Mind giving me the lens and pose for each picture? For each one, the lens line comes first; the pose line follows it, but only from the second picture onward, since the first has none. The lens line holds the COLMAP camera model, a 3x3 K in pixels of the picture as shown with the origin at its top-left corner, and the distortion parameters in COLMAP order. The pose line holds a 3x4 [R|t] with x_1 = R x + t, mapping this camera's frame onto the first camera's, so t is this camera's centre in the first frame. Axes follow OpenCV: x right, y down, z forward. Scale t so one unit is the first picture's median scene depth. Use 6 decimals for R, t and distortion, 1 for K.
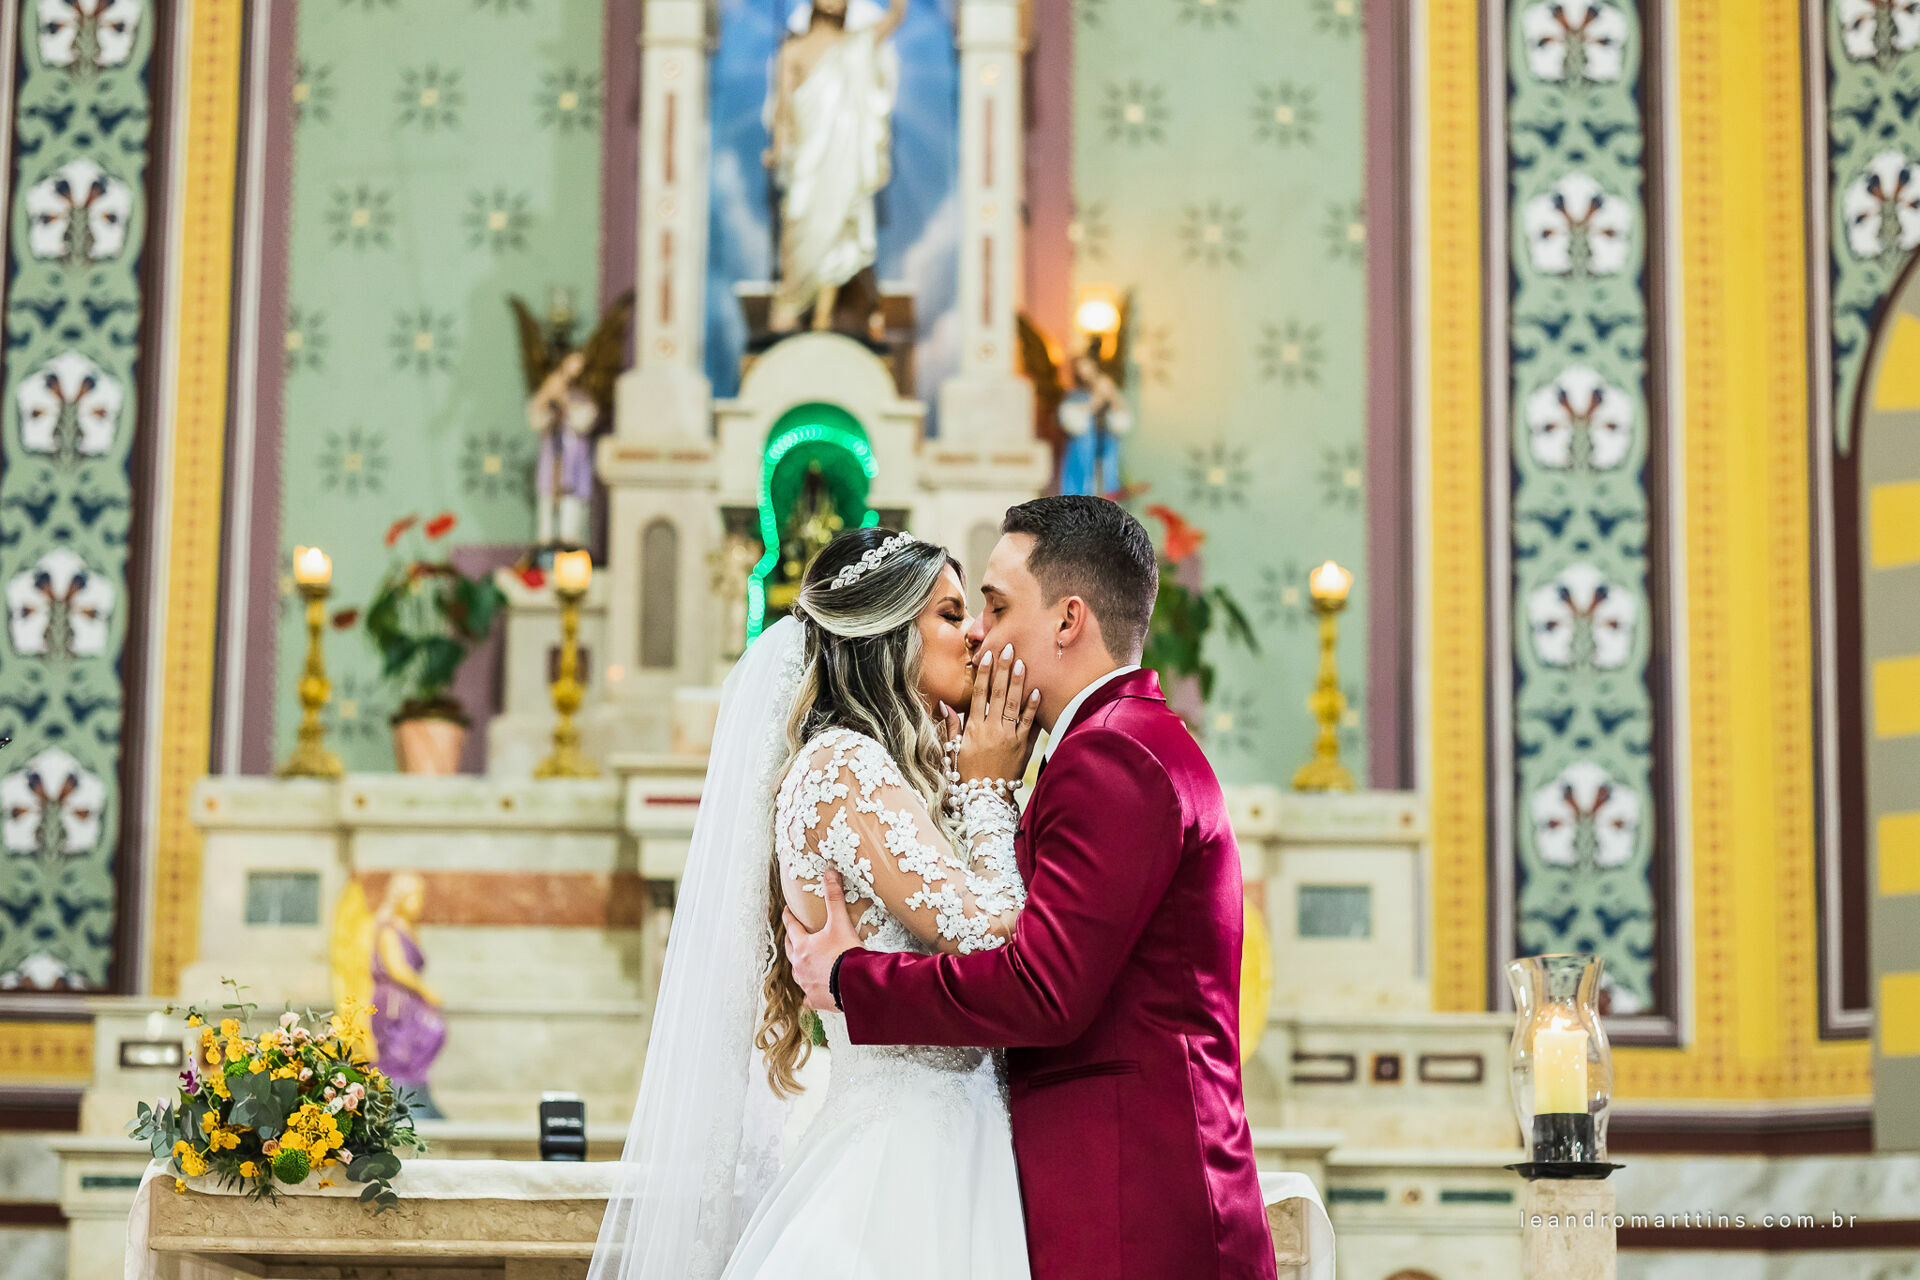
lens RADIAL K [[4705.6, 0, 960.0], [0, 4705.6, 640.0], [0, 0, 1]] dist [-0.076902, -0.450647]
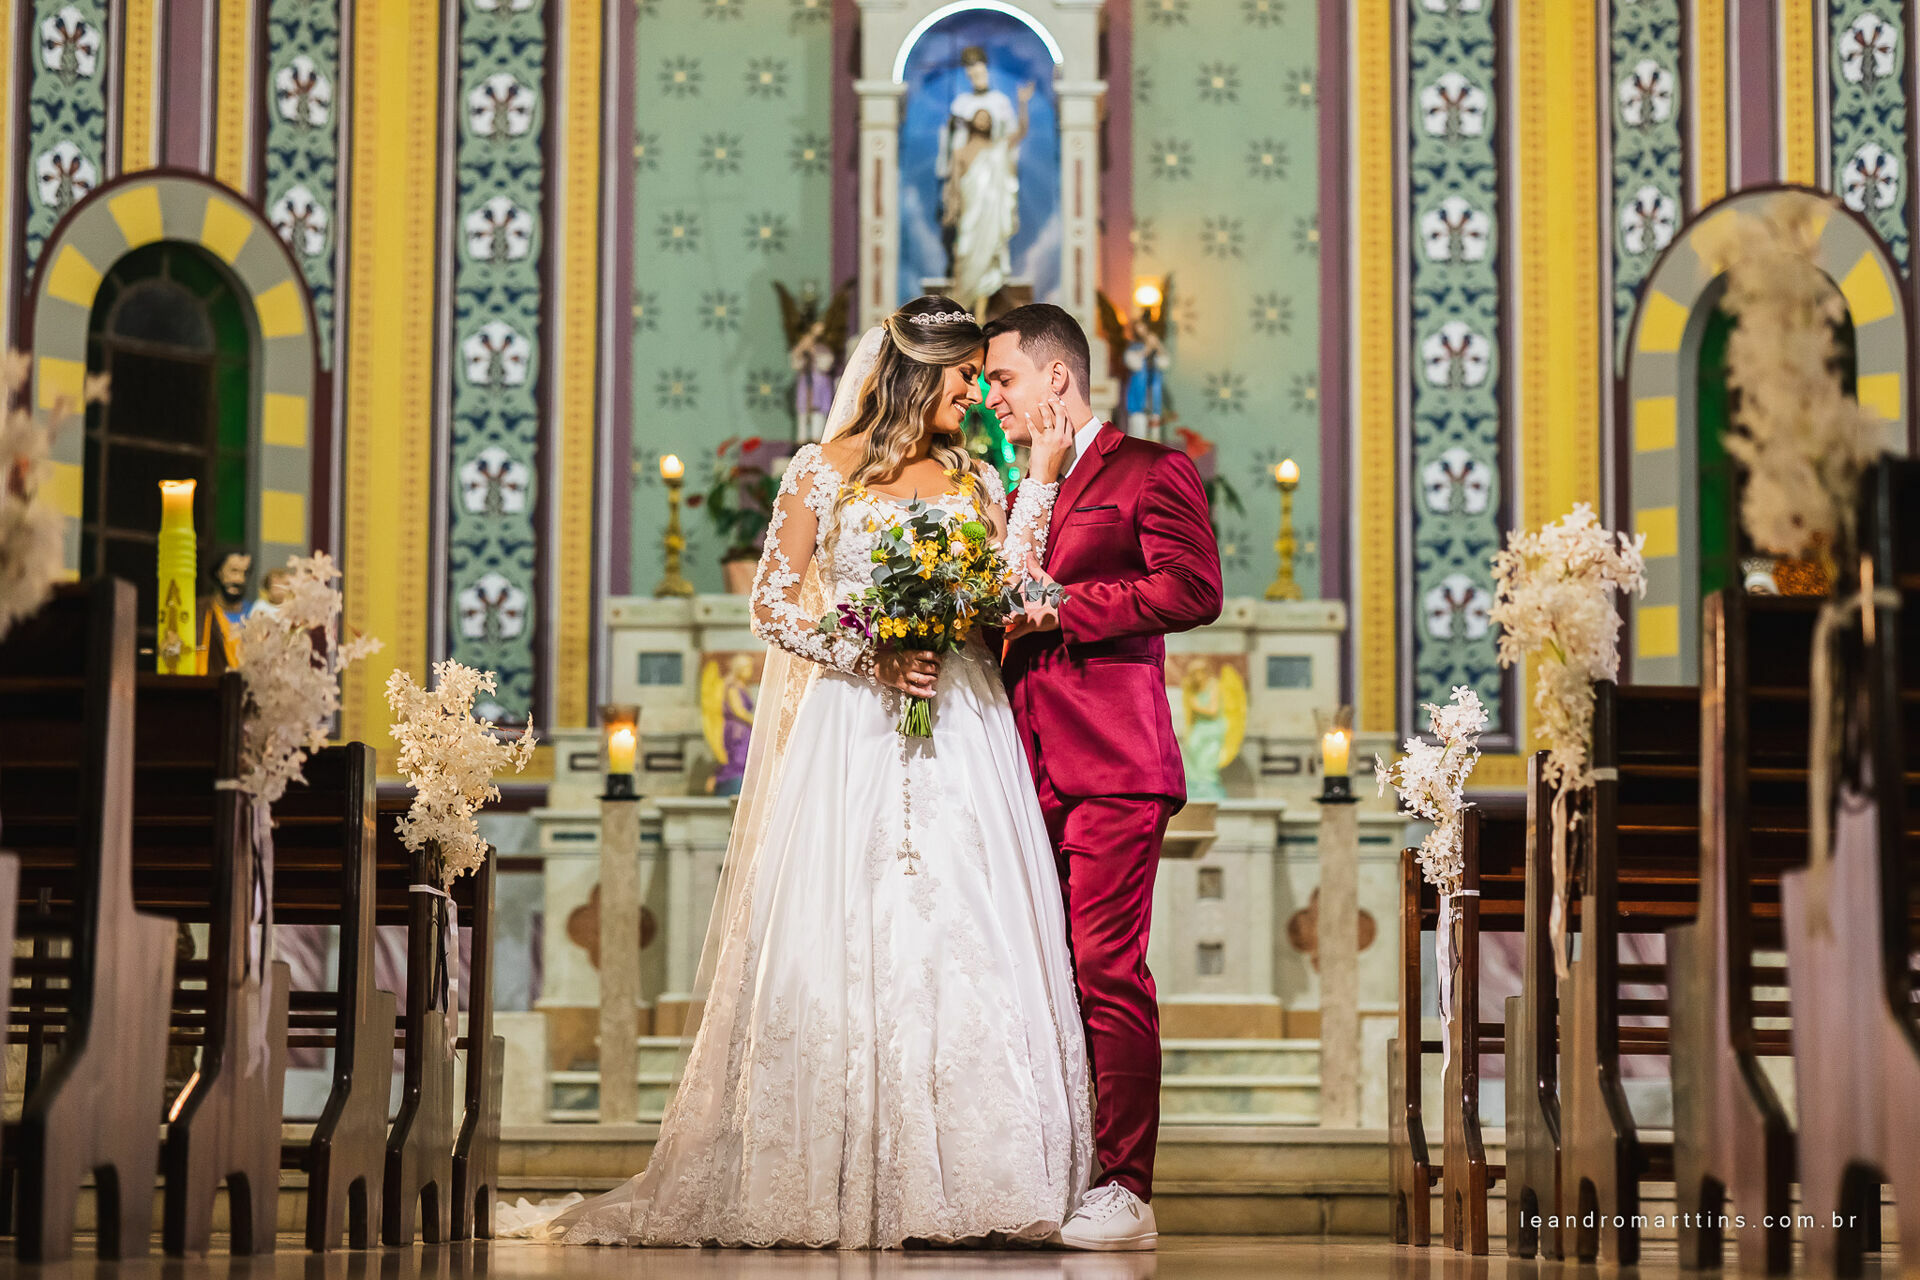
lens RADIAL K [[5261.0, 0, 824.0], [0, 5261.0, 697.8], [0, 0, 1]] dist [-0.399213, 0.432651]
pose [[0.999063, -0.006113, -0.042848, -0.004947], [0.009166, 0.997404, 0.071423, -0.059731], [0.042300, -0.071749, 0.996525, -0.761415]]
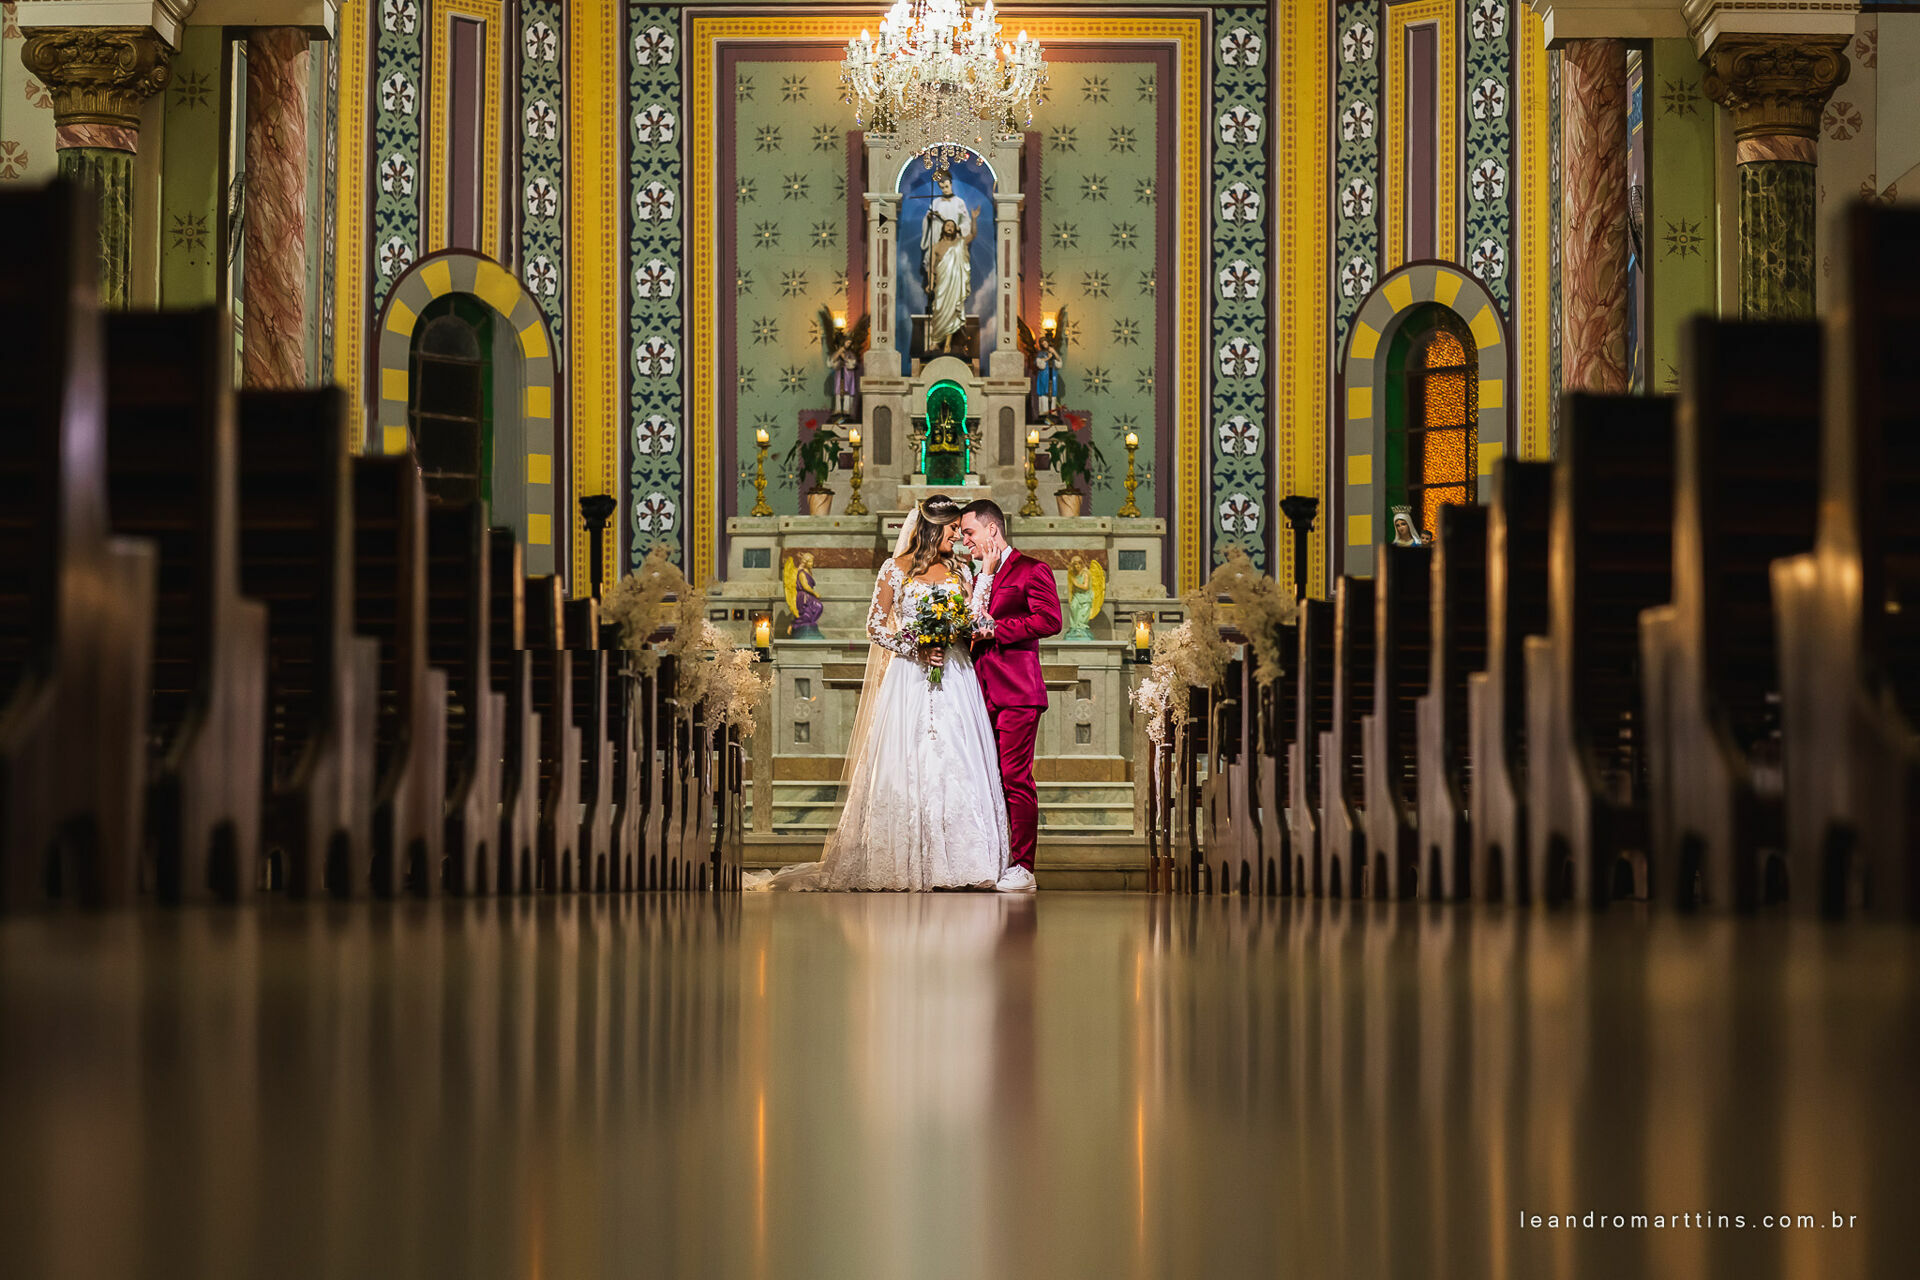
lens RADIAL K [[5304.8, 0, 960.0], [0, 5304.8, 640.0], [0, 0, 1]] dist [-0.800555, -0.187215]
pose [[0.999984, -0.002977, -0.004789, -0.006703], [0.003537, 0.992581, 0.121533, -0.245712], [0.004392, -0.121548, 0.992576, -1.882890]]
